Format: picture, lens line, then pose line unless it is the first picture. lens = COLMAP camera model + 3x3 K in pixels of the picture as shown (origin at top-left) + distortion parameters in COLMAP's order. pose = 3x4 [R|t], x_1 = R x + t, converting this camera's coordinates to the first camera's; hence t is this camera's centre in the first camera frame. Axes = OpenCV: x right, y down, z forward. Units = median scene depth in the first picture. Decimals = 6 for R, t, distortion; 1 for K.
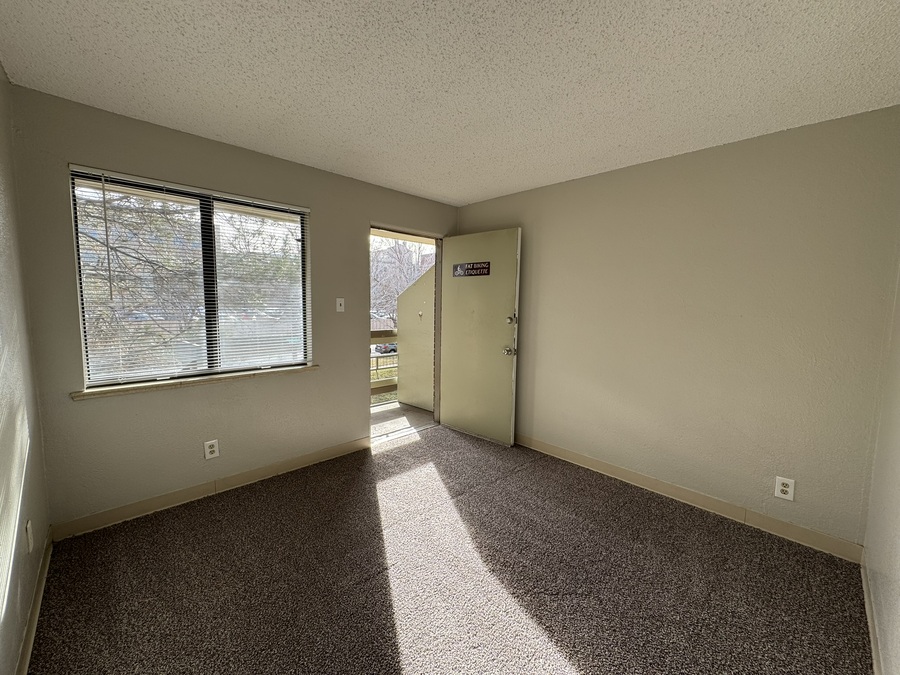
lens RADIAL K [[358.2, 0, 450.0], [0, 358.2, 337.5], [0, 0, 1]] dist [-0.003253, 0.000160]
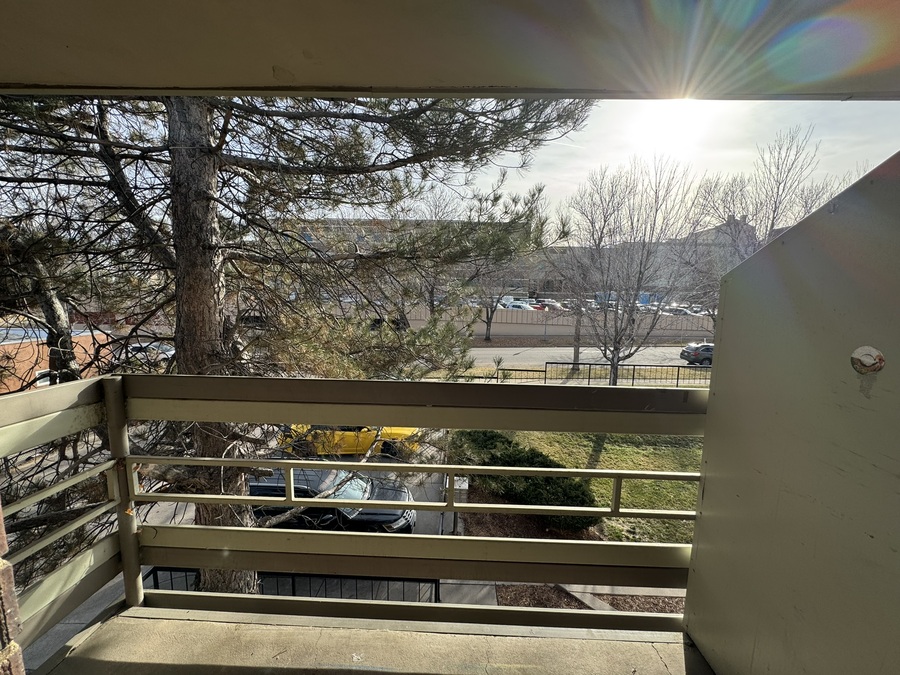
lens RADIAL K [[358.2, 0, 450.0], [0, 358.2, 337.5], [0, 0, 1]] dist [-0.003253, 0.000160]
pose [[0.701370, 0.093335, -0.706660, -0.137996], [-0.076675, 0.995517, 0.055385, -0.094375], [0.708661, 0.015338, 0.705382, 0.952425]]
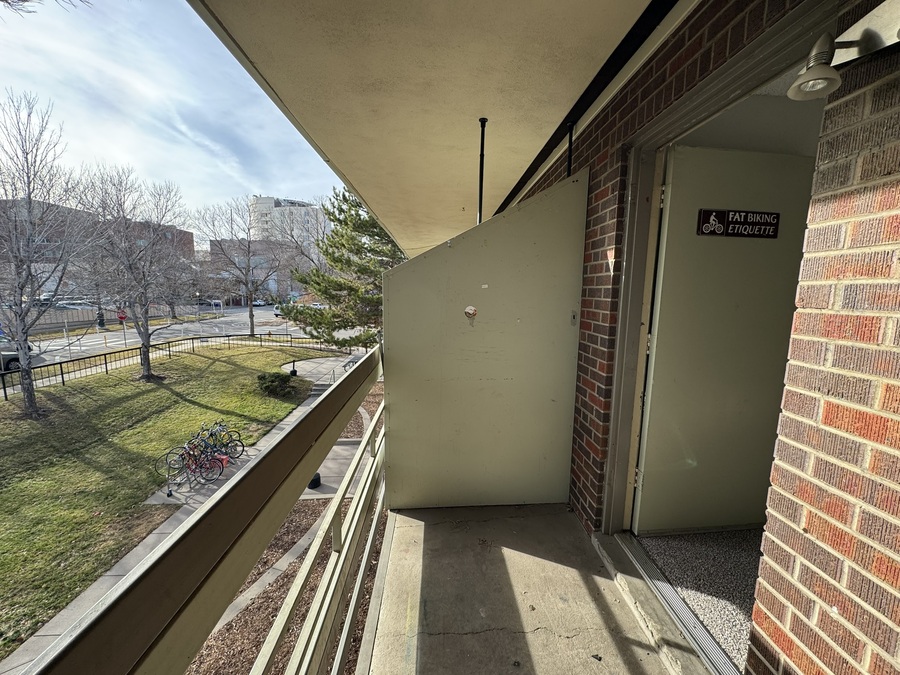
lens RADIAL K [[358.2, 0, 450.0], [0, 358.2, 337.5], [0, 0, 1]] dist [-0.003253, 0.000160]
pose [[0.659738, -0.097963, 0.745083, -0.590380], [0.062531, 0.995185, 0.075477, -0.091980], [-0.748890, -0.003205, 0.662687, 0.952222]]
